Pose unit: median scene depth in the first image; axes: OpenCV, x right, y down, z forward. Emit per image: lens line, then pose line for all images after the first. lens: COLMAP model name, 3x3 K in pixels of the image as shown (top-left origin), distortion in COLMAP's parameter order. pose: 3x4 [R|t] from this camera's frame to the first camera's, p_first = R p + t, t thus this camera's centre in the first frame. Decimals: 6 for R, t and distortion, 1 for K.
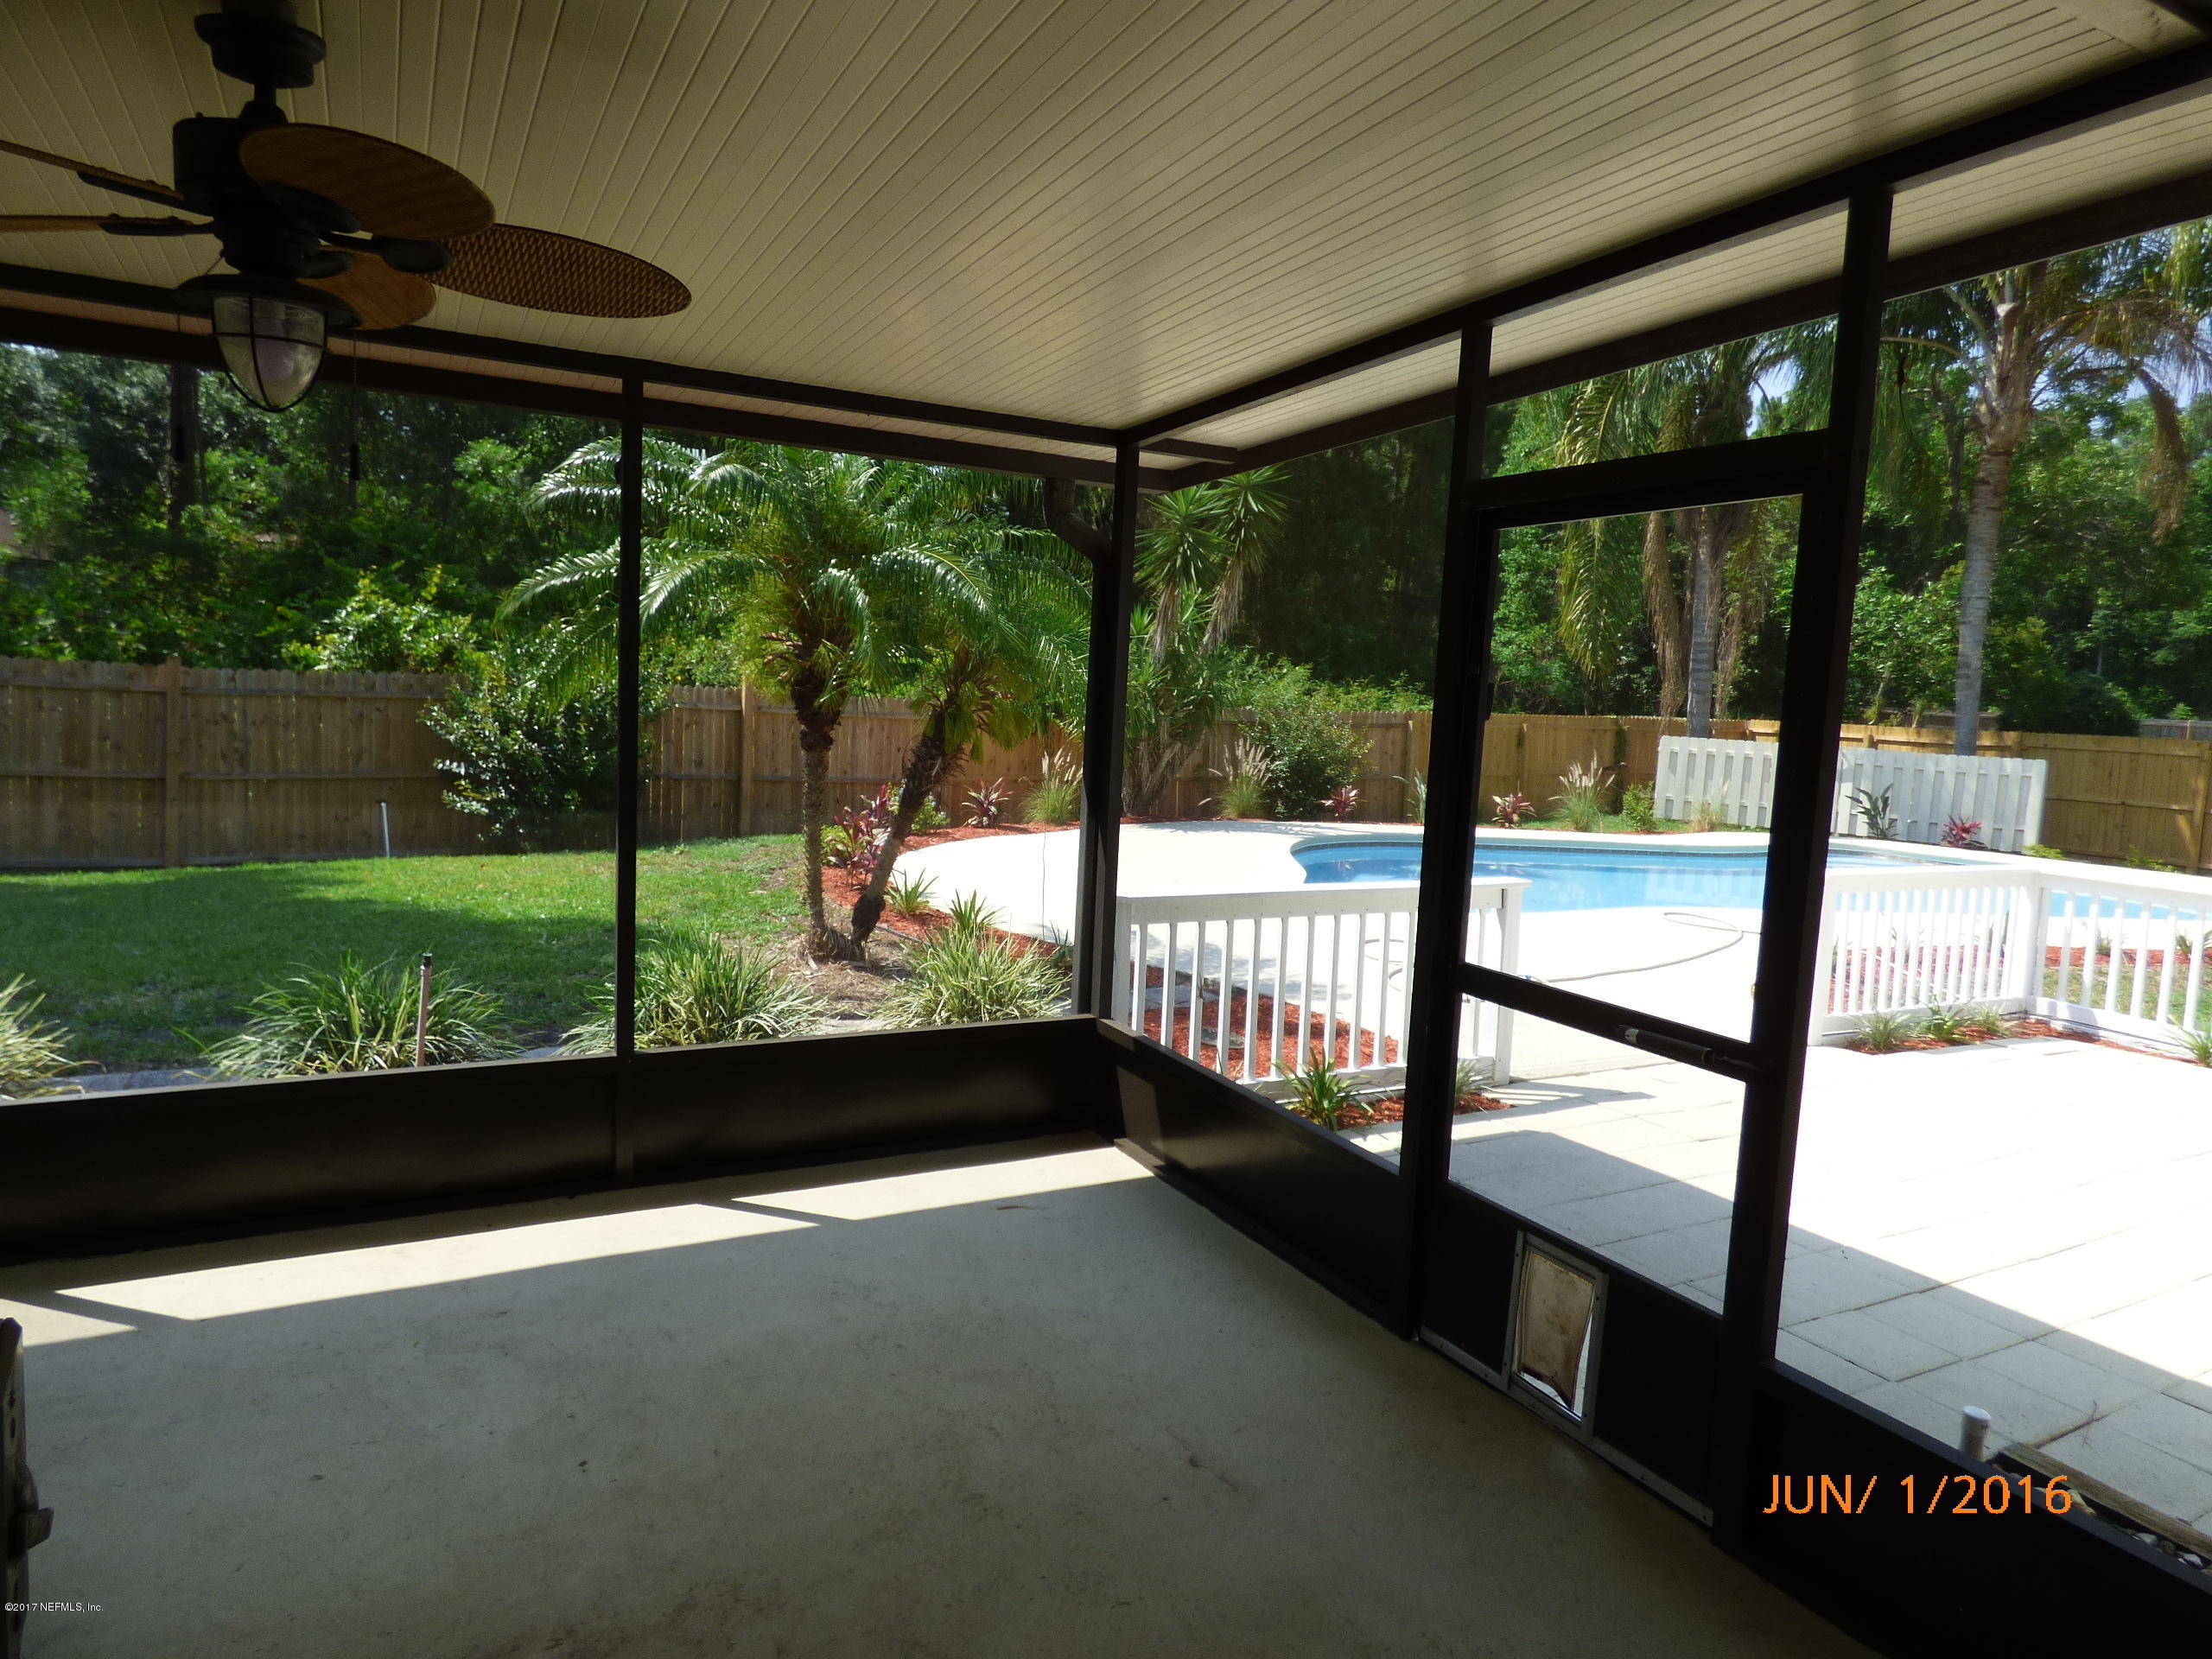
lens RADIAL K [[1354.3, 0, 1116.6], [0, 1354.3, 830.5], [0, 0, 1]] dist [-0.012080, -0.008736]
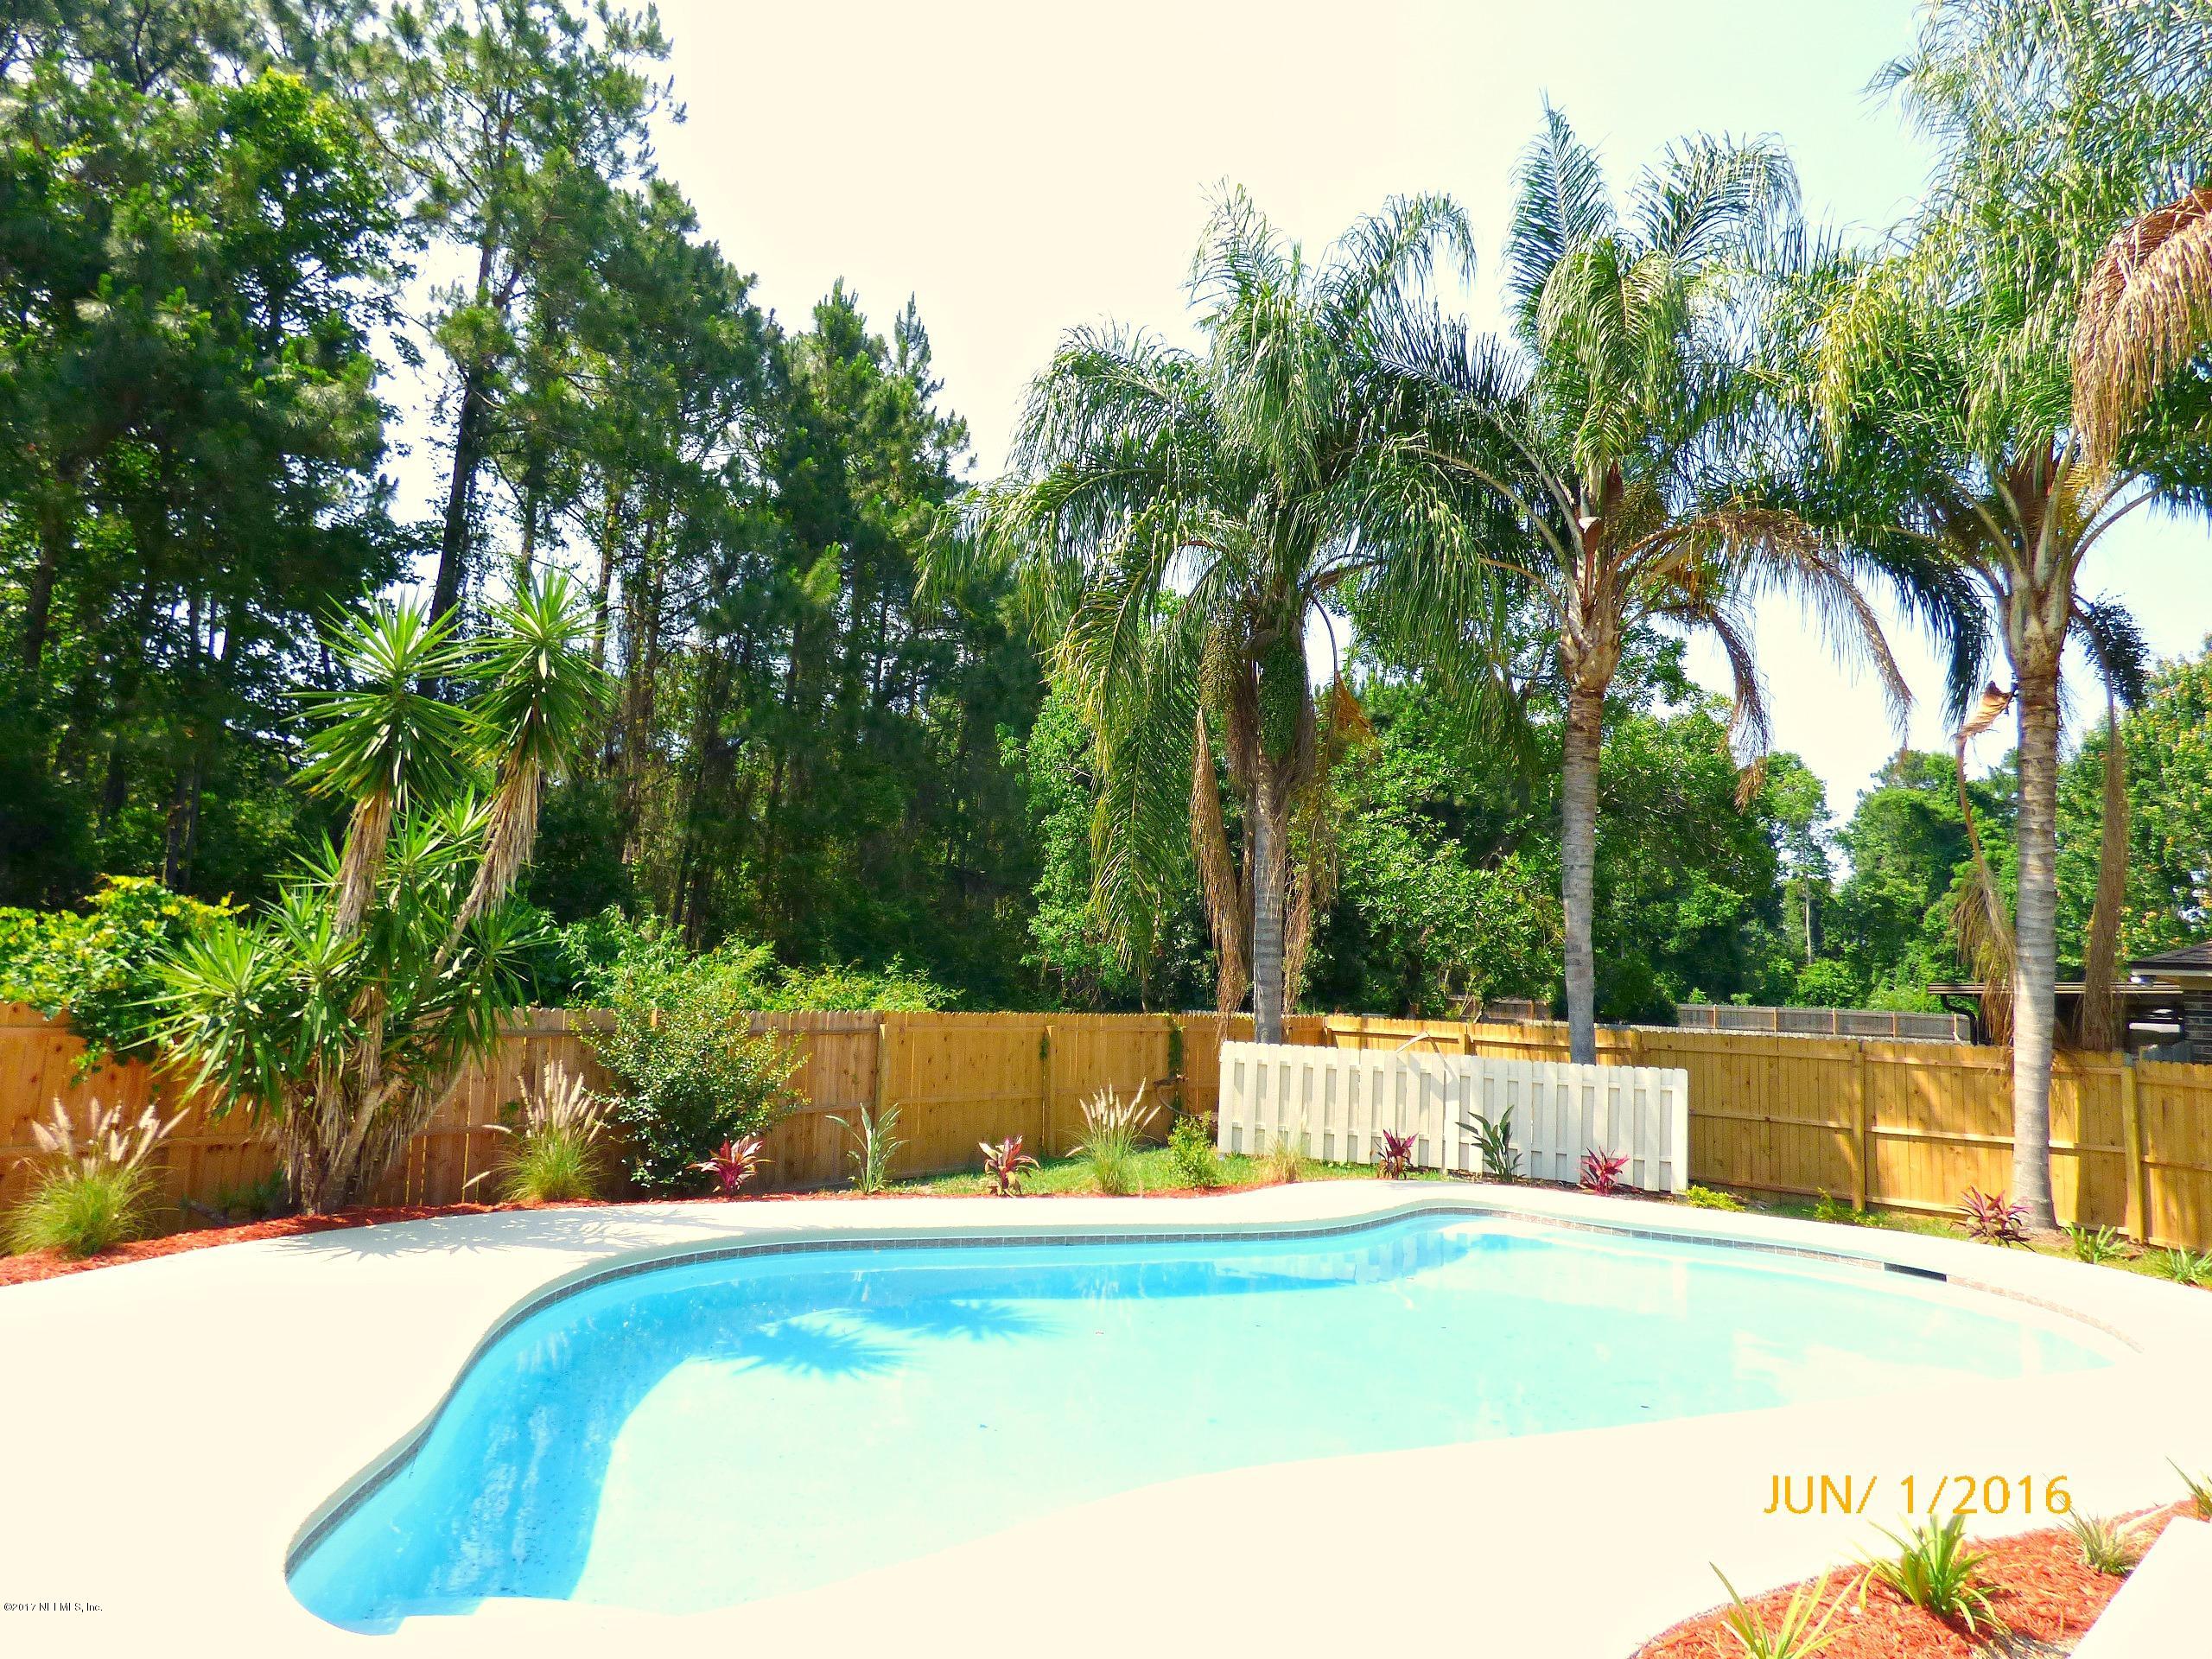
lens RADIAL K [[1354.3, 0, 1102.7], [0, 1354.3, 832.6], [0, 0, 1]] dist [-0.012080, -0.008736]
pose [[0.960537, 0.031286, 0.276388, 0.125113], [0.026508, 0.978836, -0.202924, -0.032171], [-0.276887, 0.202243, 0.939378, 0.282584]]
